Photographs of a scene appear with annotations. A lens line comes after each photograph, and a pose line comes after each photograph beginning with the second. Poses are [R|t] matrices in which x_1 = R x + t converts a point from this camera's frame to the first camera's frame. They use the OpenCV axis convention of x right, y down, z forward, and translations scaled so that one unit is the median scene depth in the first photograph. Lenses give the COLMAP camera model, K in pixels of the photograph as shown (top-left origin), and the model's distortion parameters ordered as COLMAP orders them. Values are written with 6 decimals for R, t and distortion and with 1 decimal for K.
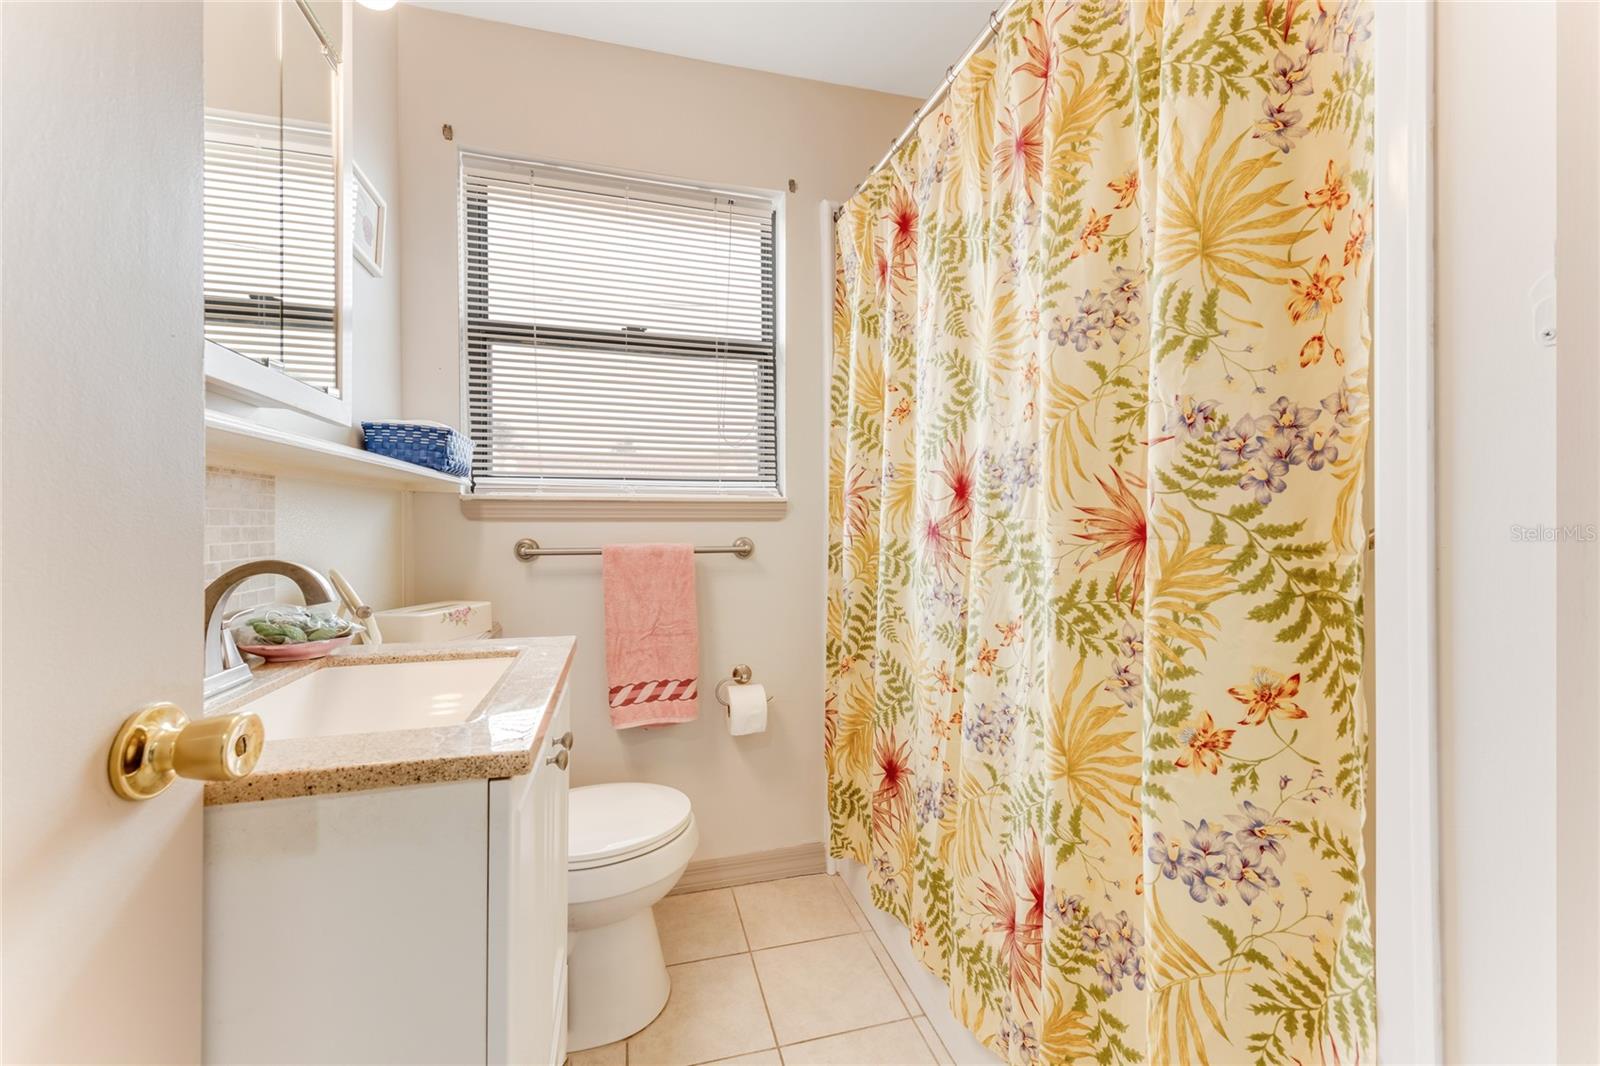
lens RADIAL K [[635.8, 0, 797.5], [0, 635.8, 520.0], [0, 0, 1]] dist [0.016238, -0.001326]
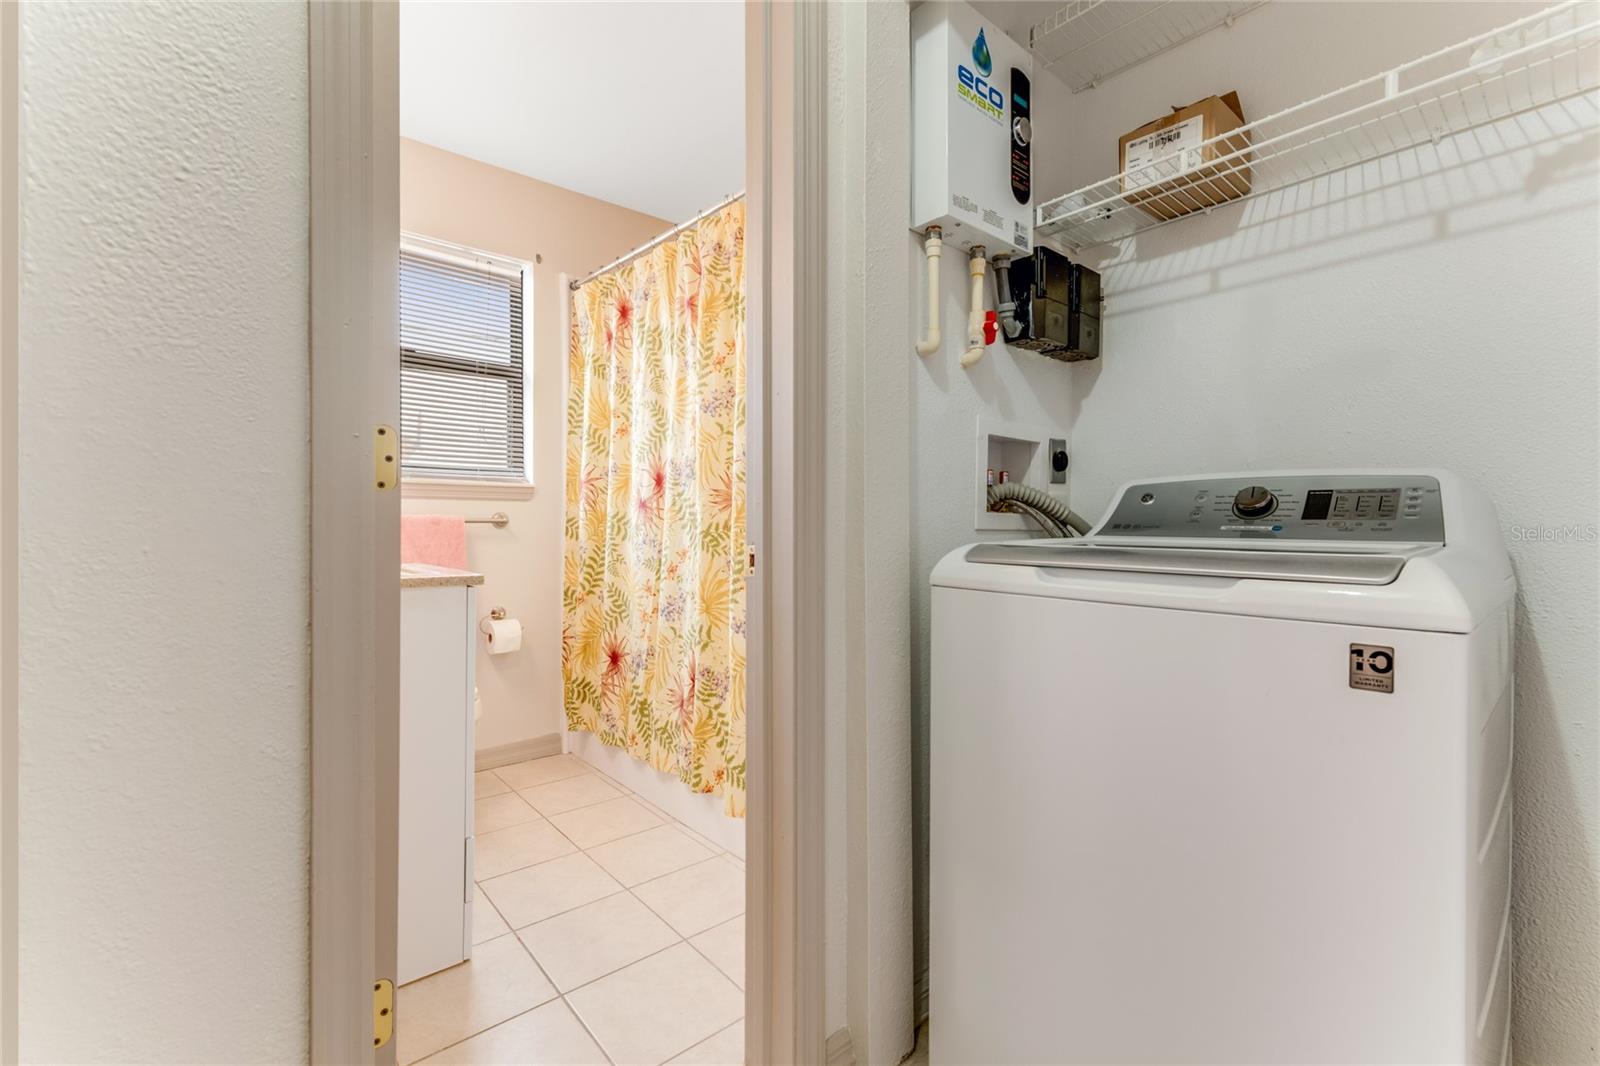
lens RADIAL K [[686.1, 0, 798.2], [0, 686.1, 526.8], [0, 0, 1]] dist [0.026019, 0.000052]
pose [[0.901784, 0.003192, 0.432175, -0.212987], [-0.006053, 0.999968, 0.005245, 0.066468], [-0.432145, -0.007346, 0.901774, -0.867660]]
